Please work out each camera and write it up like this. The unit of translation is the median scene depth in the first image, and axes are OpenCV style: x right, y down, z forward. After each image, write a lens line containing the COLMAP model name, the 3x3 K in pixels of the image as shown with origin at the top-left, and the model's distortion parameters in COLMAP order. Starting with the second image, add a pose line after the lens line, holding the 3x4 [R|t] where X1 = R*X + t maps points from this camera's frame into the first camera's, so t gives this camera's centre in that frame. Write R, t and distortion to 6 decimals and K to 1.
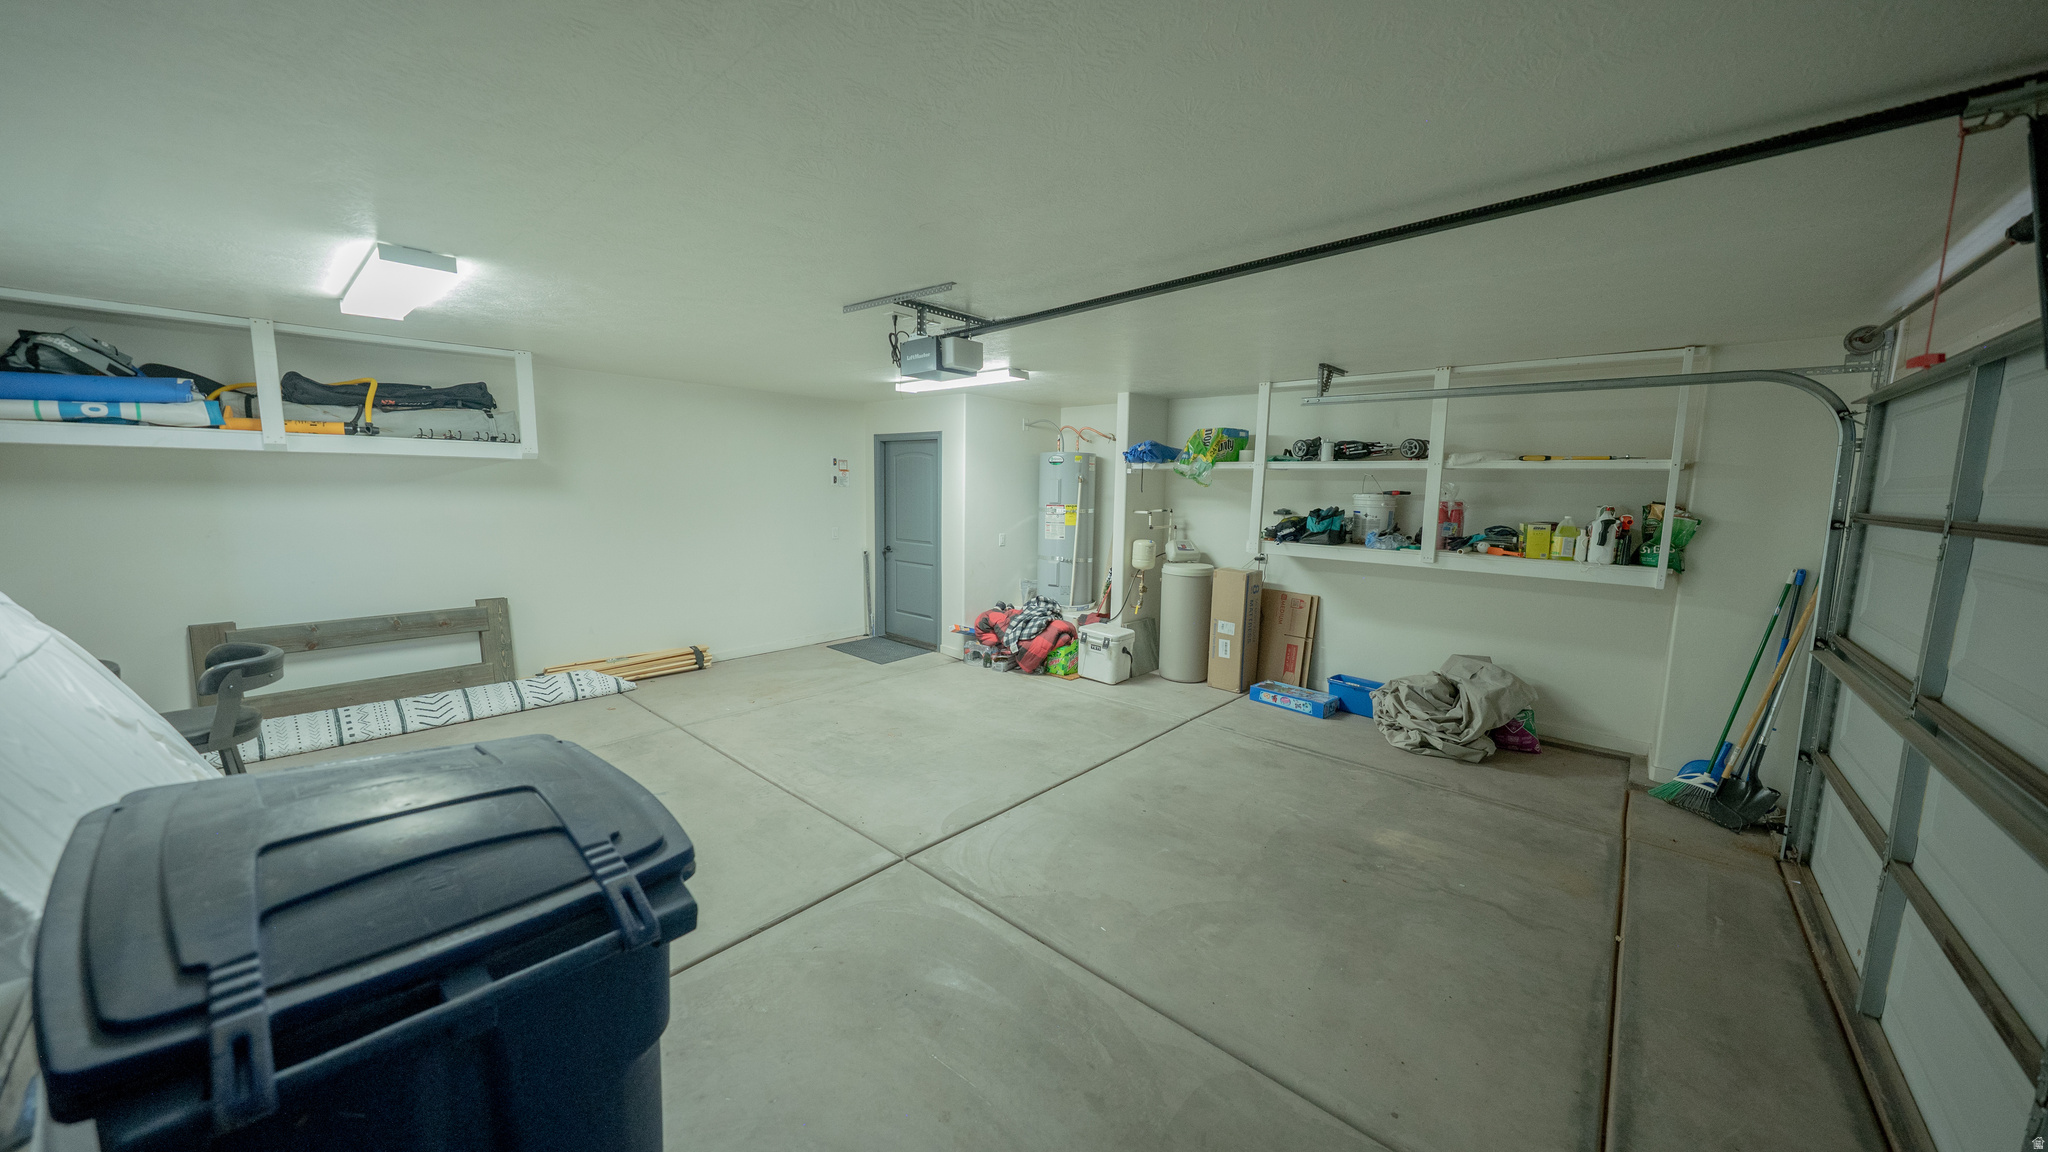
lens RADIAL K [[699.1, 0, 1022.9], [0, 699.1, 570.4], [0, 0, 1]] dist [-0.000301, -0.000008]
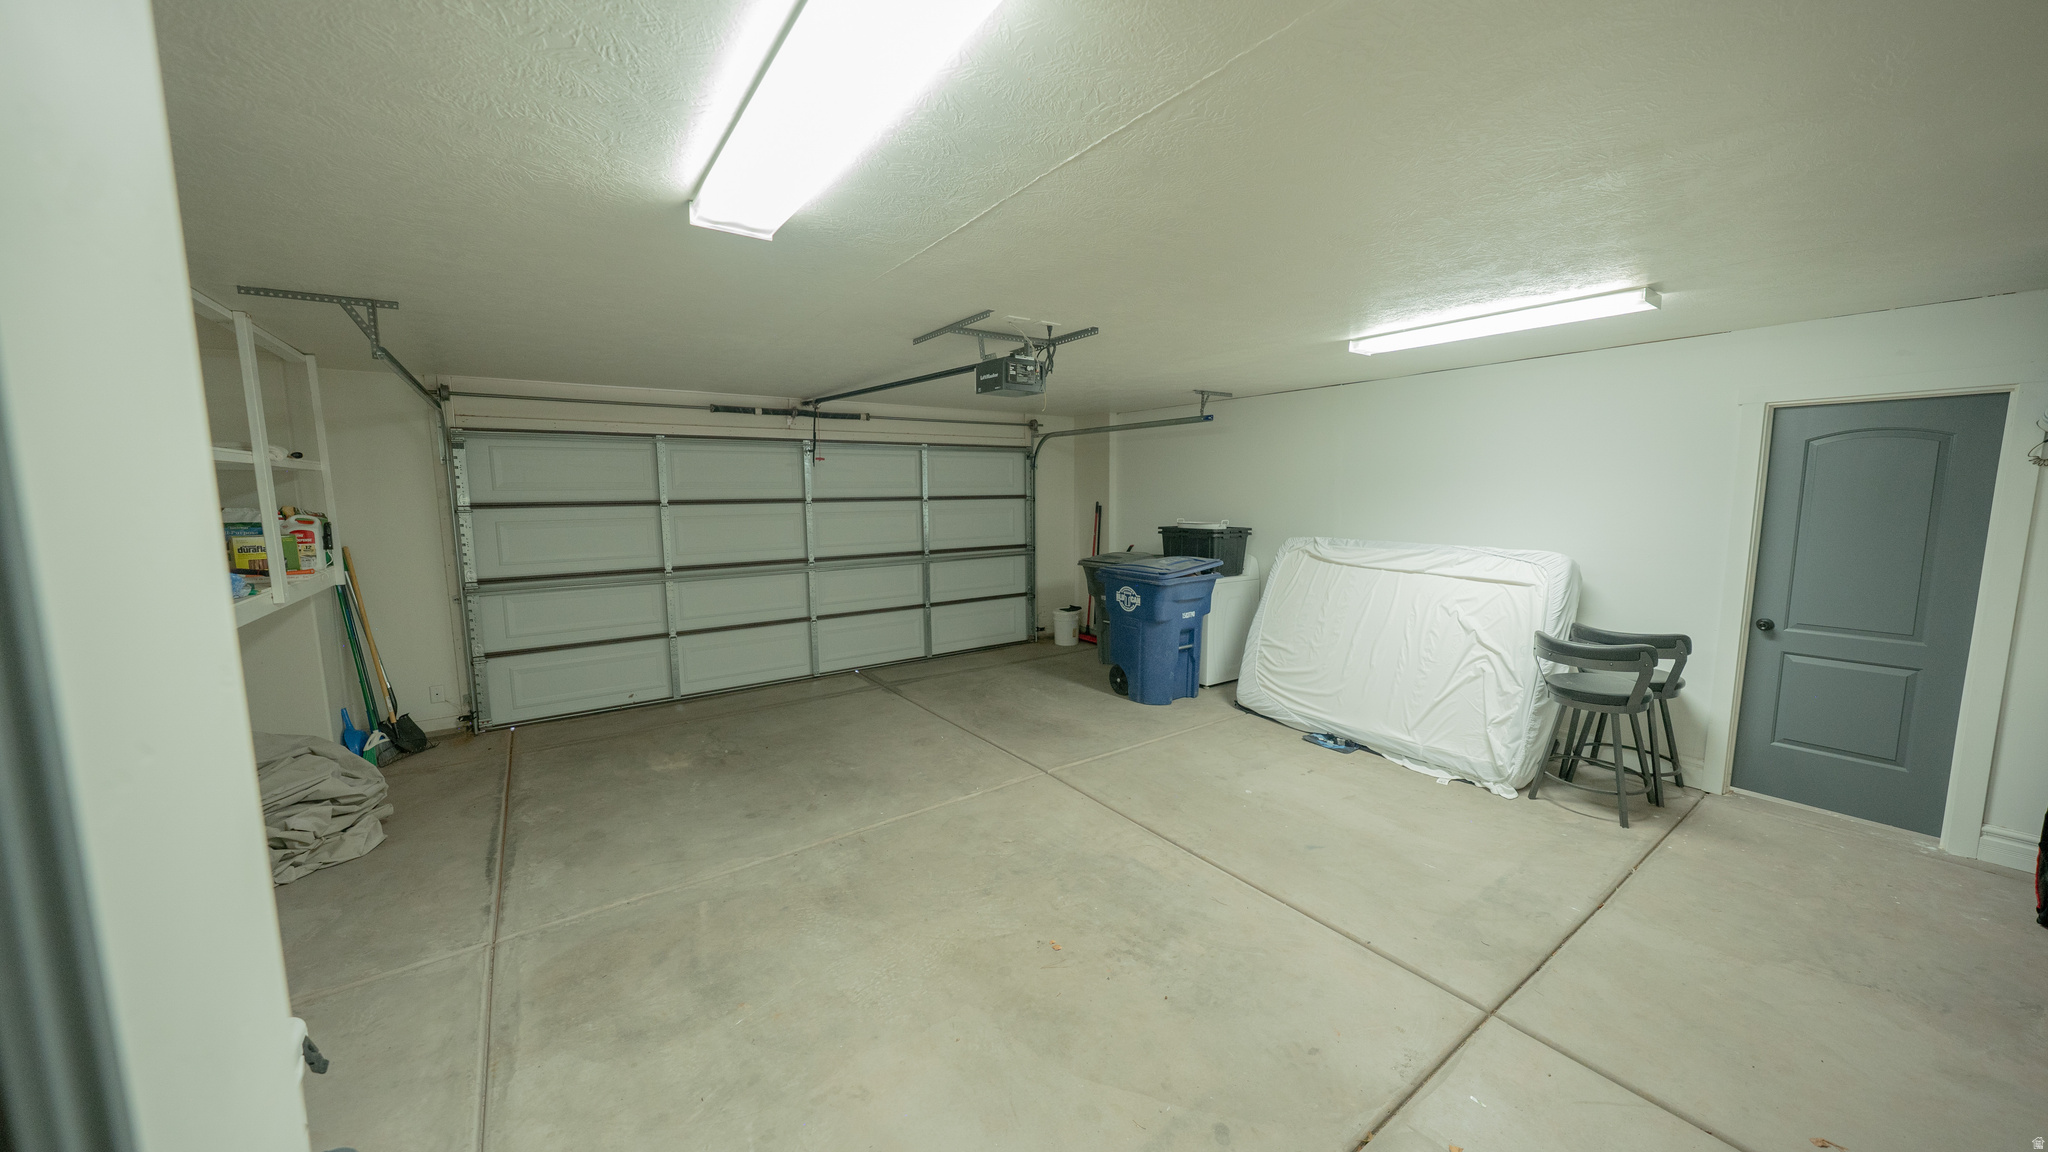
lens RADIAL K [[699.1, 0, 1026.0], [0, 699.1, 573.0], [0, 0, 1]] dist [-0.000301, -0.000008]
pose [[-0.973080, -0.037848, 0.227339, -0.311015], [0.018645, 0.970262, 0.241338, -0.209520], [-0.229712, 0.239080, -0.943437, 1.615134]]
